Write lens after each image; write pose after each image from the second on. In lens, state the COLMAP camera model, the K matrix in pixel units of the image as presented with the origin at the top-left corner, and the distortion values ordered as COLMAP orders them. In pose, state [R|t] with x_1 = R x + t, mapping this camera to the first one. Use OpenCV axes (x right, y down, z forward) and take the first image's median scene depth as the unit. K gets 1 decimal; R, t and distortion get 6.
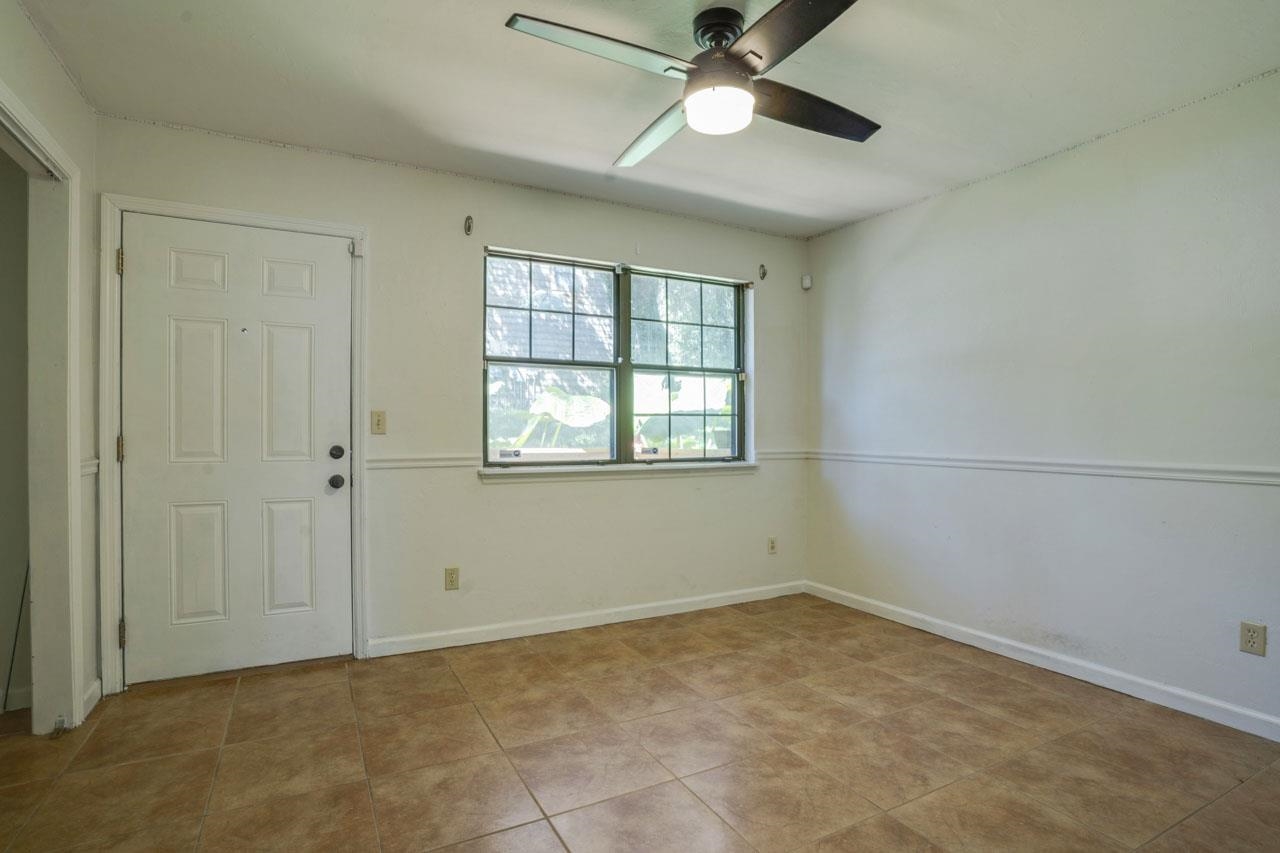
lens RADIAL K [[633.8, 0, 640.0], [0, 633.8, 426.5], [0, 0, 1]] dist [-0.070825, 0.032692]
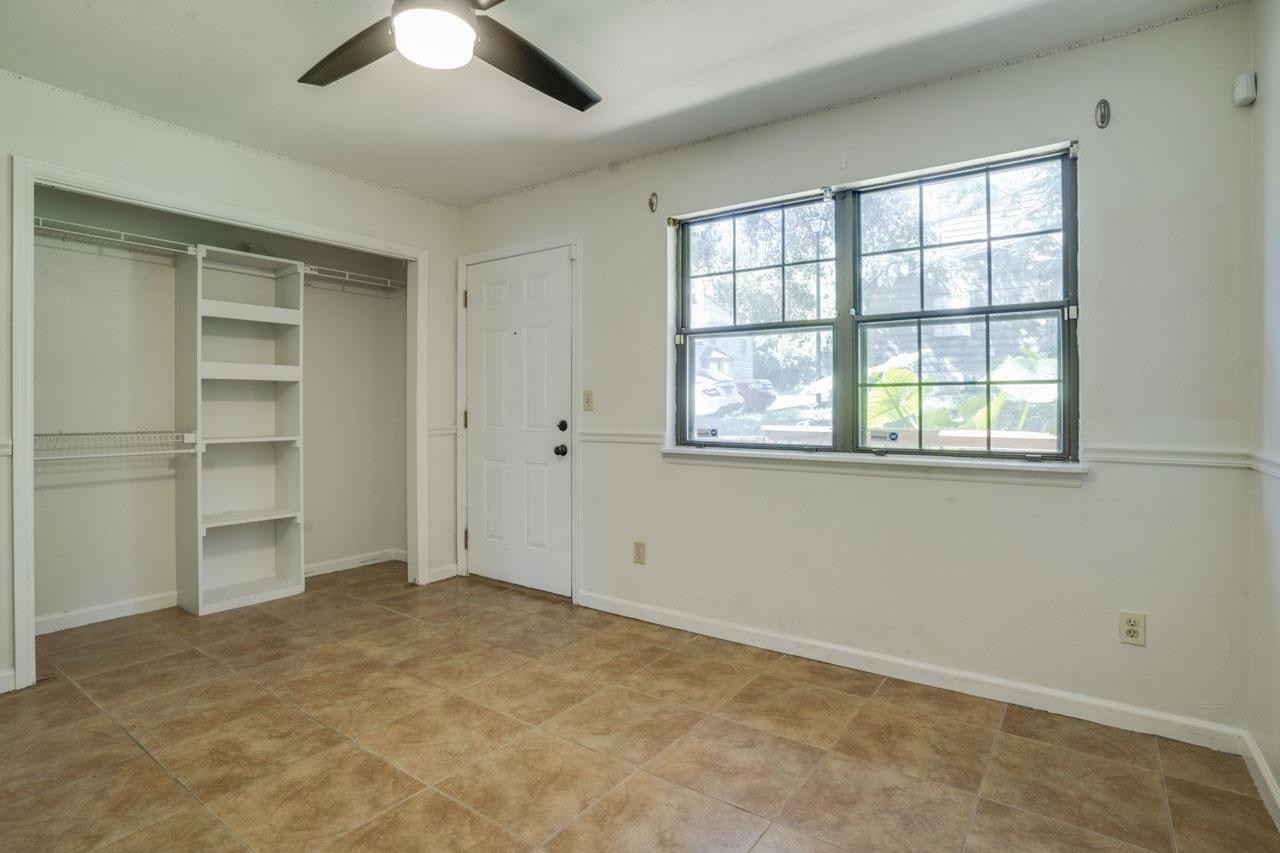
lens RADIAL K [[639.0, 0, 637.6], [0, 639.0, 401.8], [0, 0, 1]] dist [-0.072716, 0.034340]
pose [[0.450993, -0.010828, -0.892462, 0.626059], [0.002115, 0.999937, -0.011064, 0.008316], [0.892525, 0.003102, 0.450987, 0.529037]]
